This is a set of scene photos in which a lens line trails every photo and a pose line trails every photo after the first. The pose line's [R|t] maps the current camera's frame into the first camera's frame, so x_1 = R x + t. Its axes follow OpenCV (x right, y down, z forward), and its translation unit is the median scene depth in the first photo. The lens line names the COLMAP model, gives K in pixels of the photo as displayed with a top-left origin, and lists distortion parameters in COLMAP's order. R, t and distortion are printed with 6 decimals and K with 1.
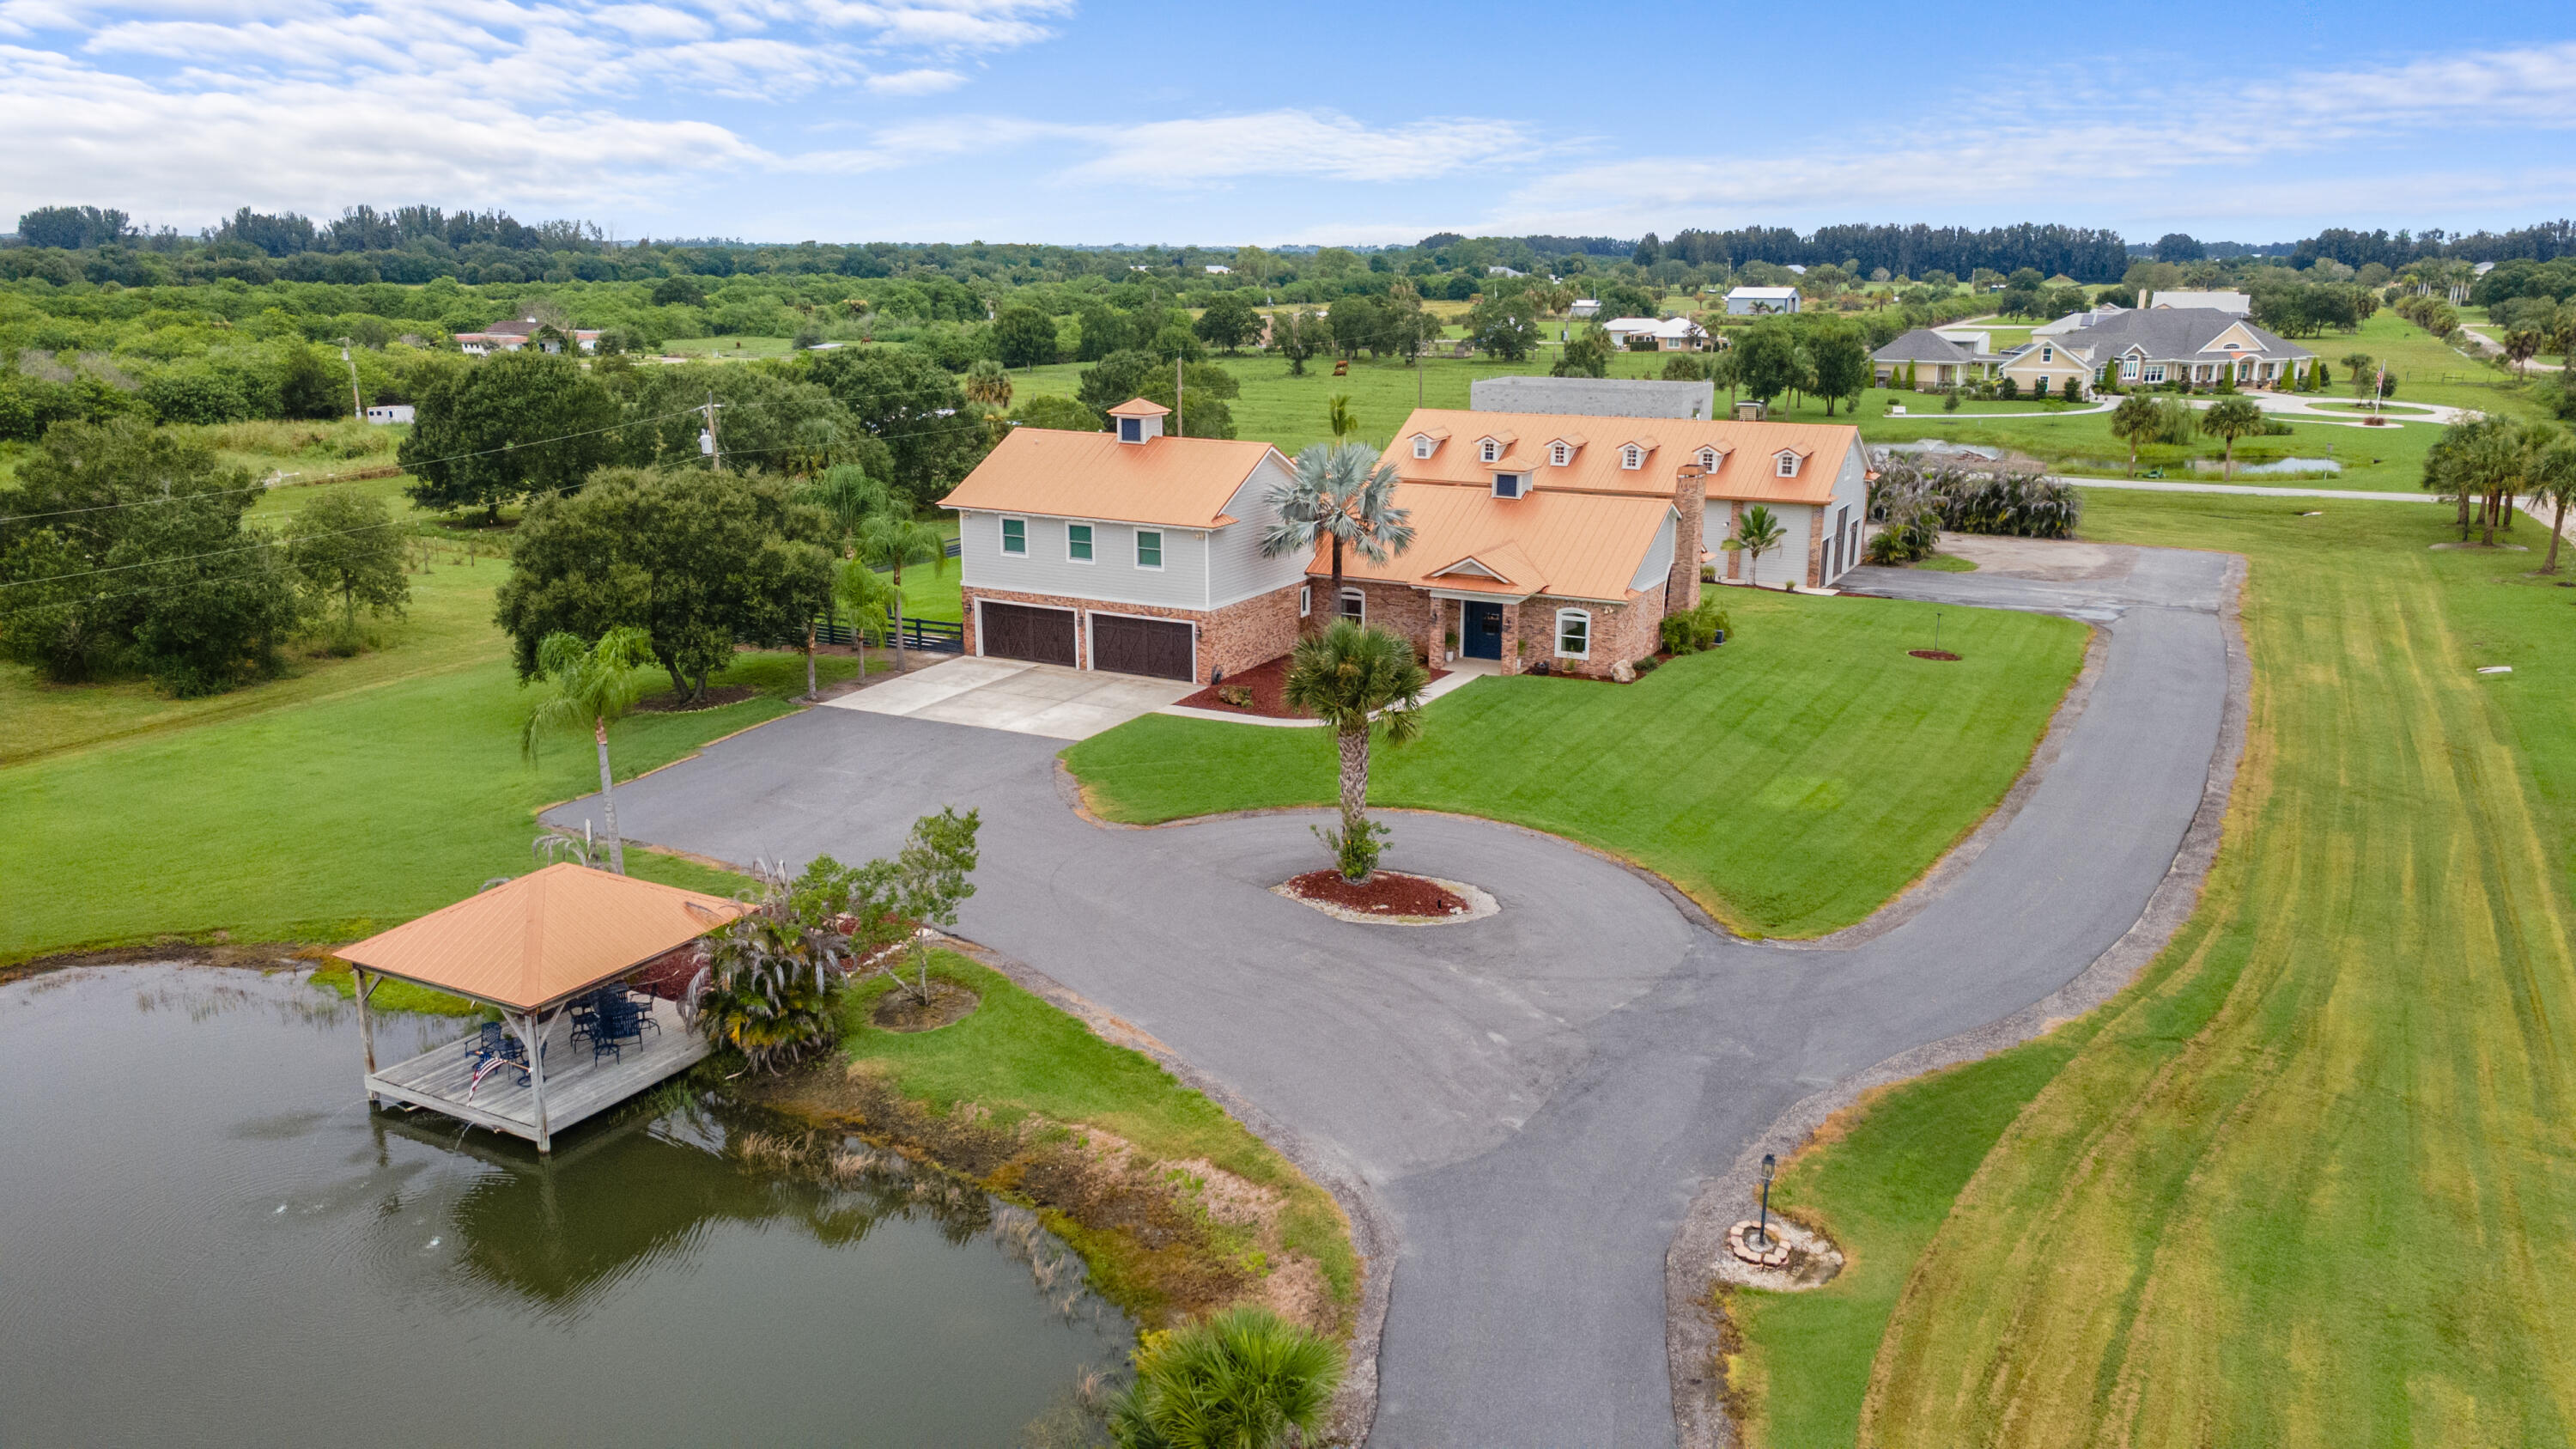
lens RADIAL K [[1877.7, 0, 1293.5], [0, 1877.7, 753.3], [0, 0, 1]] dist [0.010357, 0.055034]
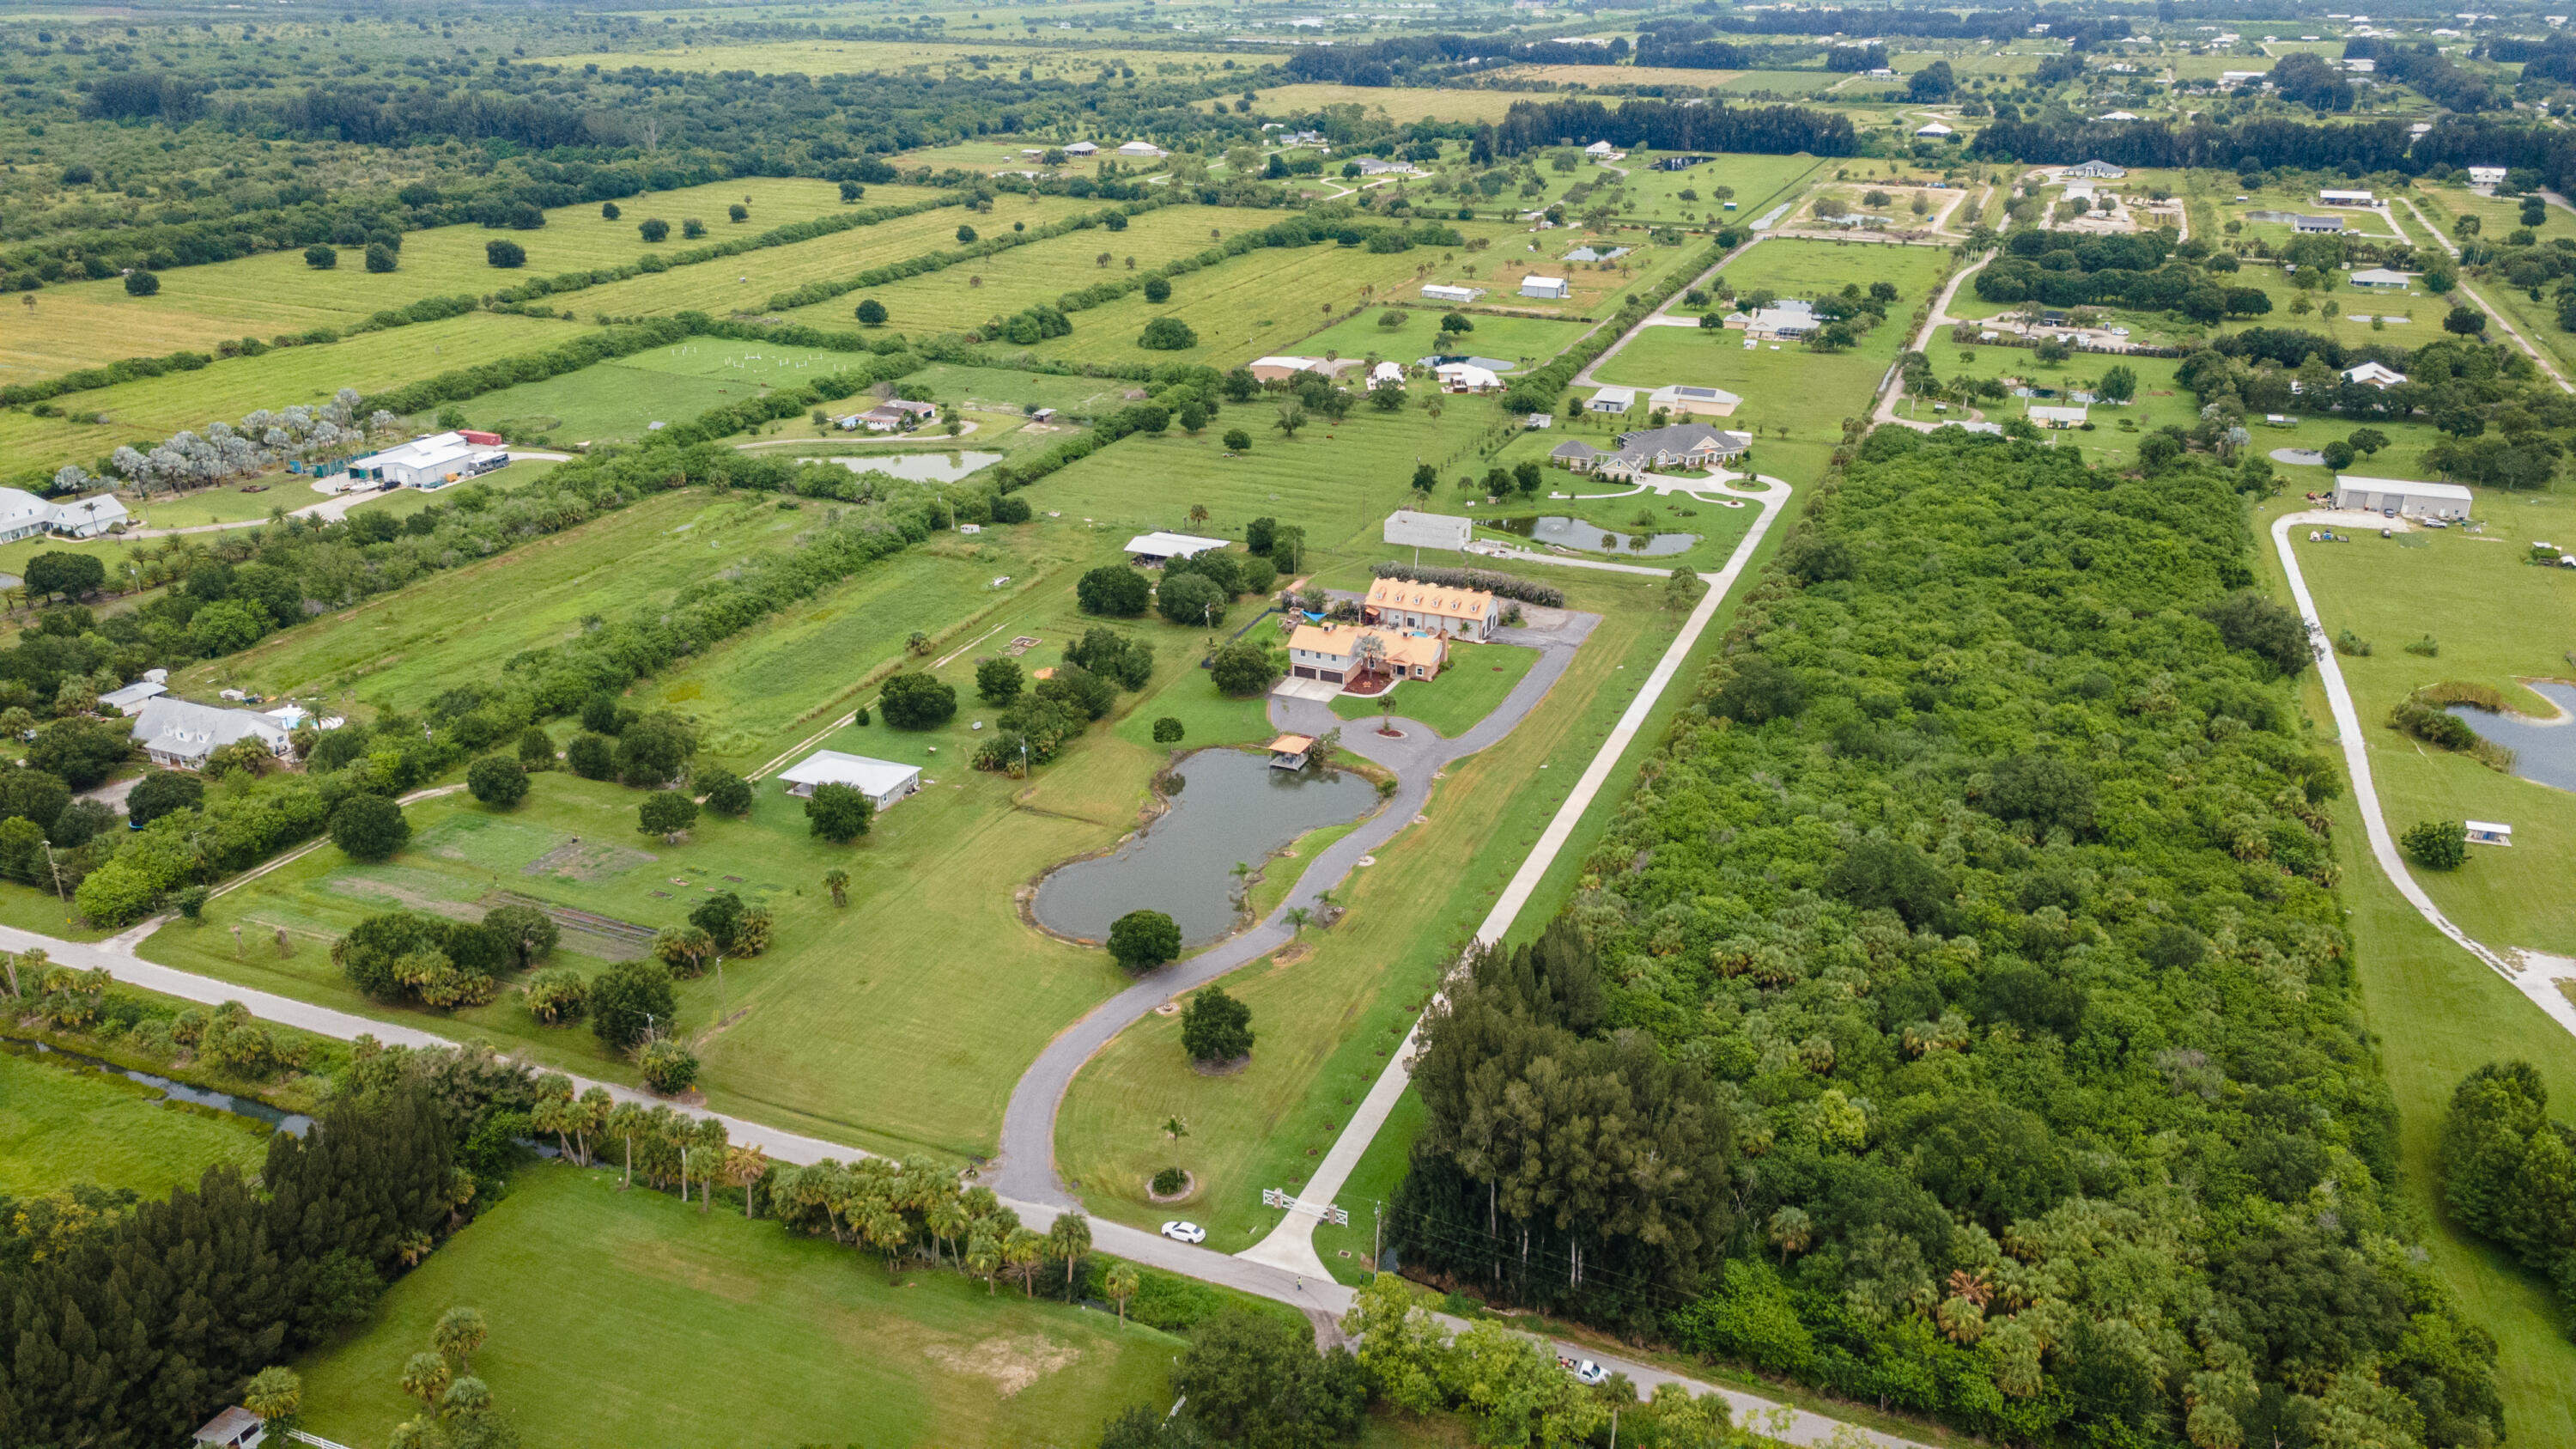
lens RADIAL K [[1832.6, 0, 1334.5], [0, 1832.6, 771.4], [0, 0, 1]] dist [0.030569, 0.007534]
pose [[0.995270, -0.032432, 0.091579, -0.400141], [0.017953, 0.987796, 0.154715, -0.425928], [-0.095479, -0.152339, 0.983706, -2.868070]]
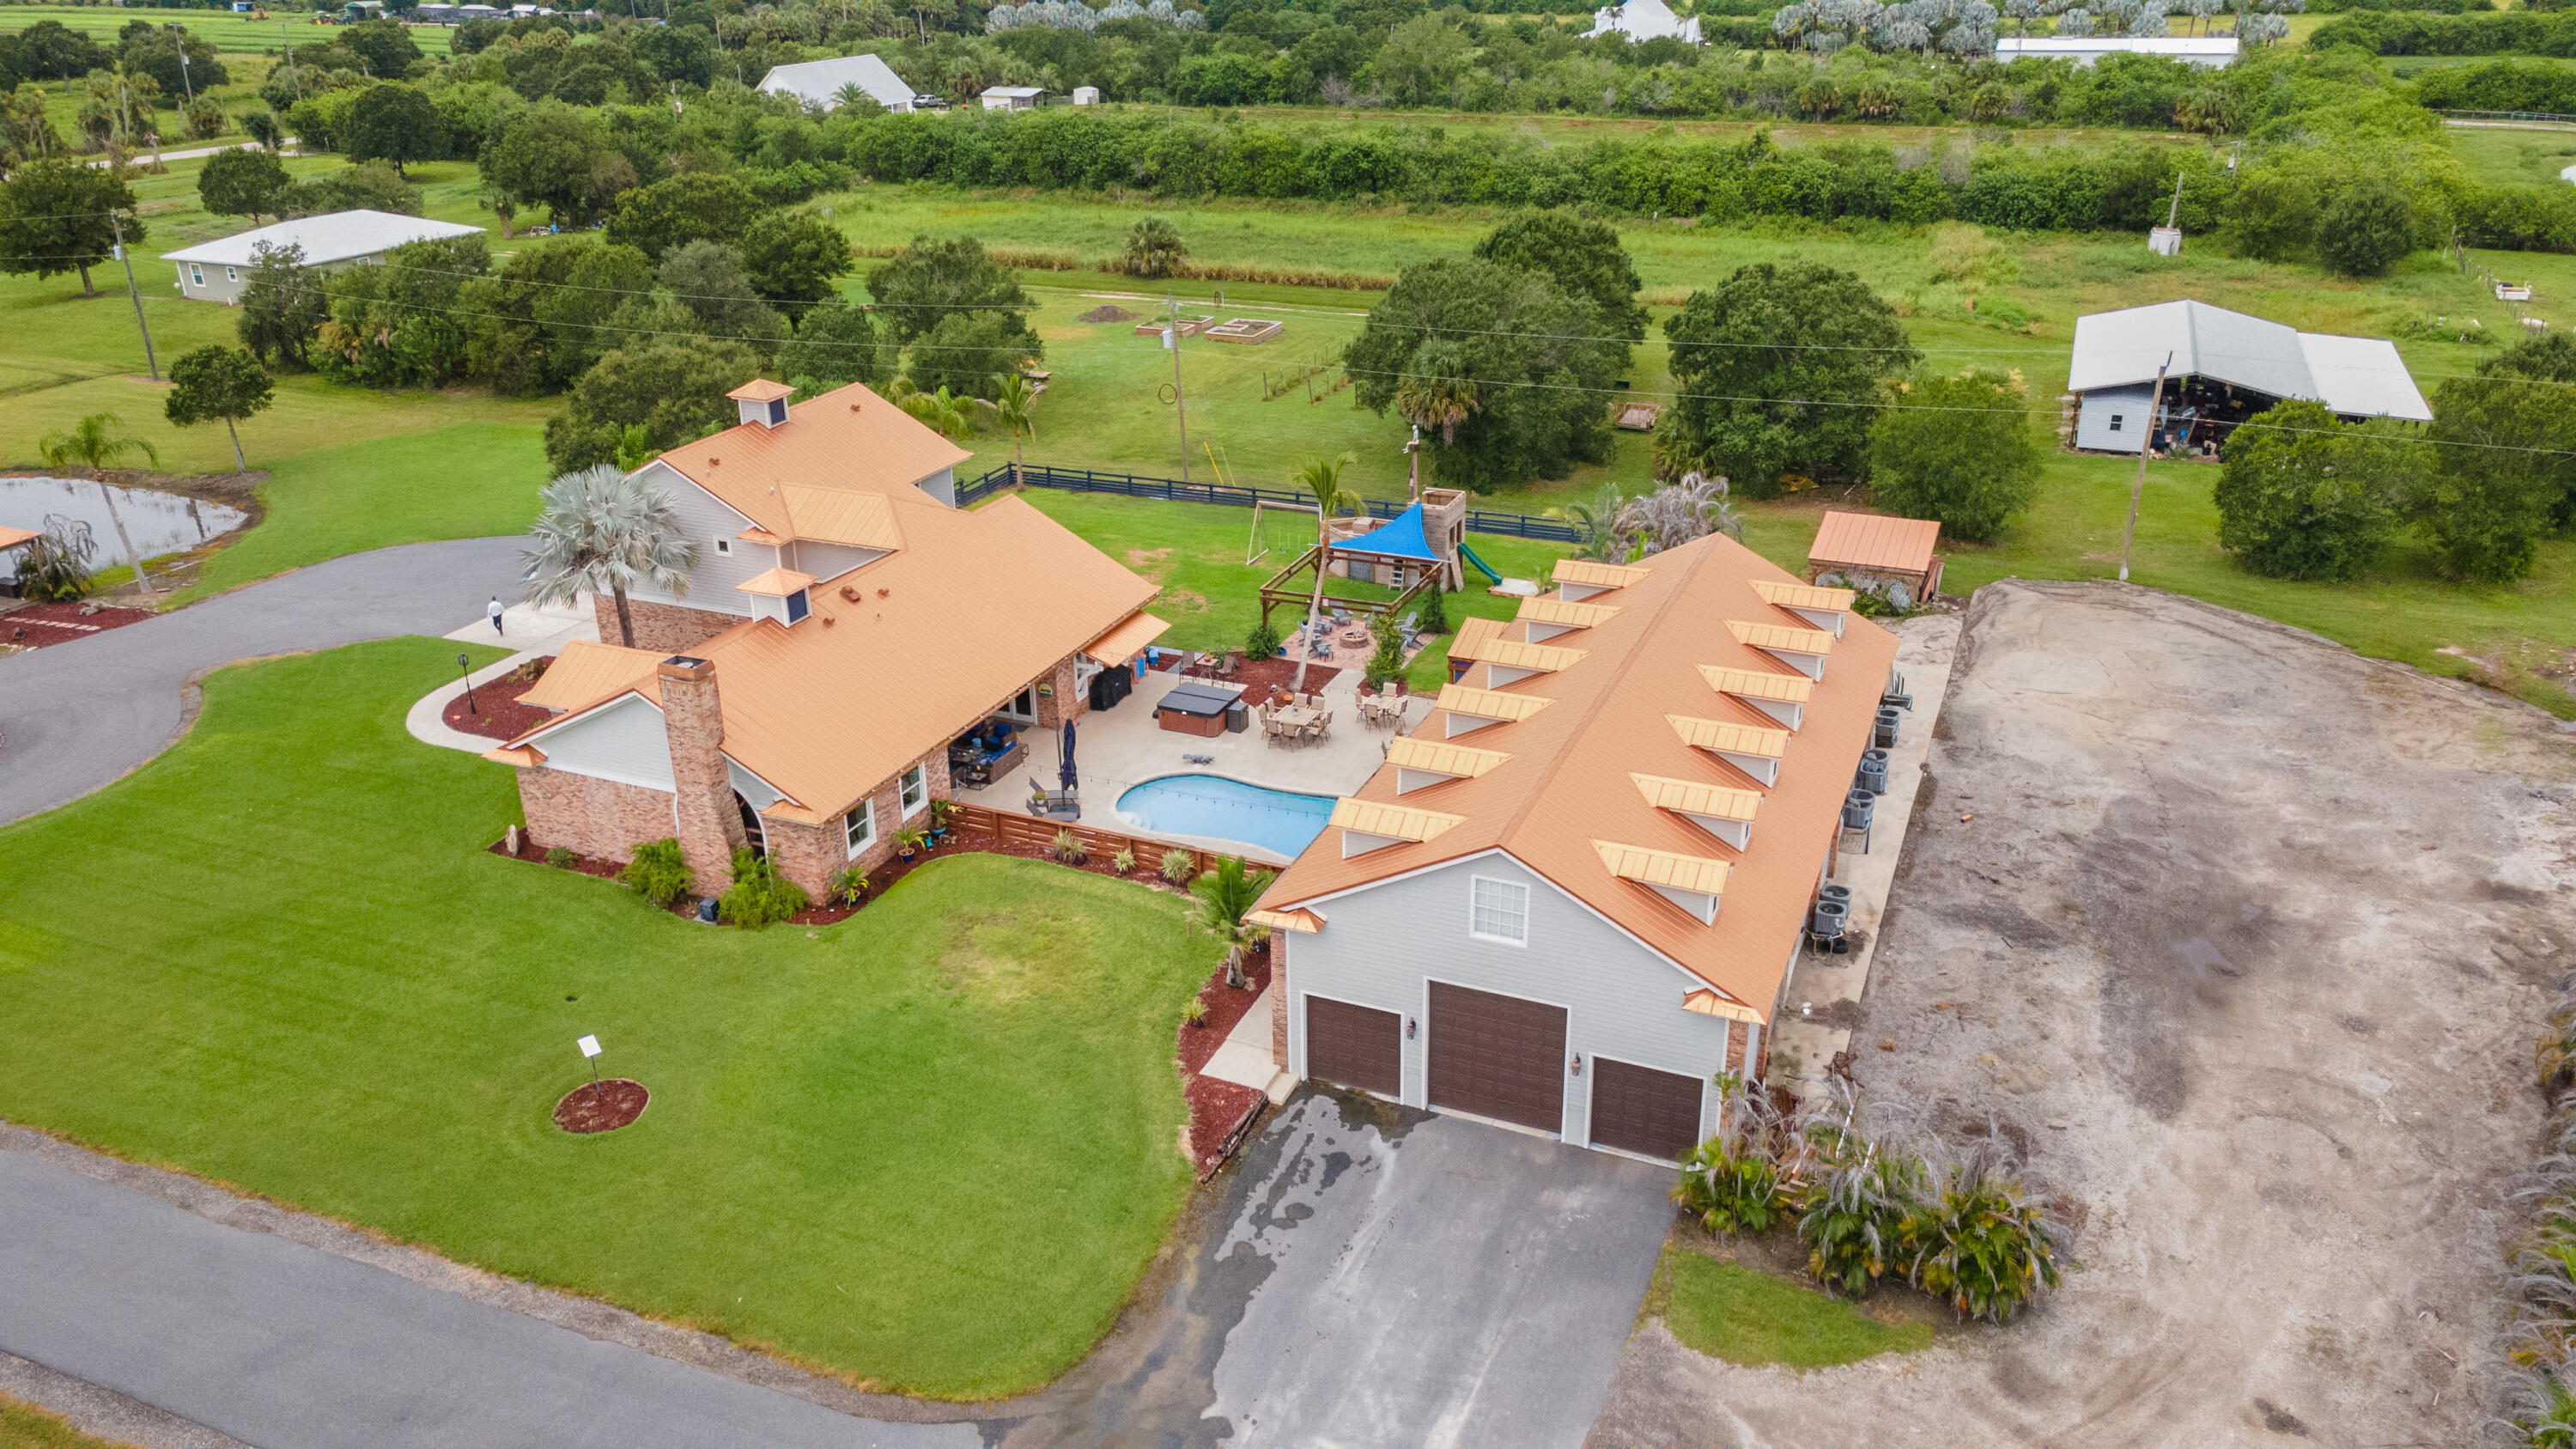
lens RADIAL K [[1877.7, 0, 1293.5], [0, 1877.7, 753.3], [0, 0, 1]] dist [0.010357, 0.055034]
pose [[0.078464, 0.409064, -0.909126, 0.719748], [-0.249098, 0.891055, 0.379434, -0.364468], [0.965294, 0.196690, 0.171813, 0.916072]]
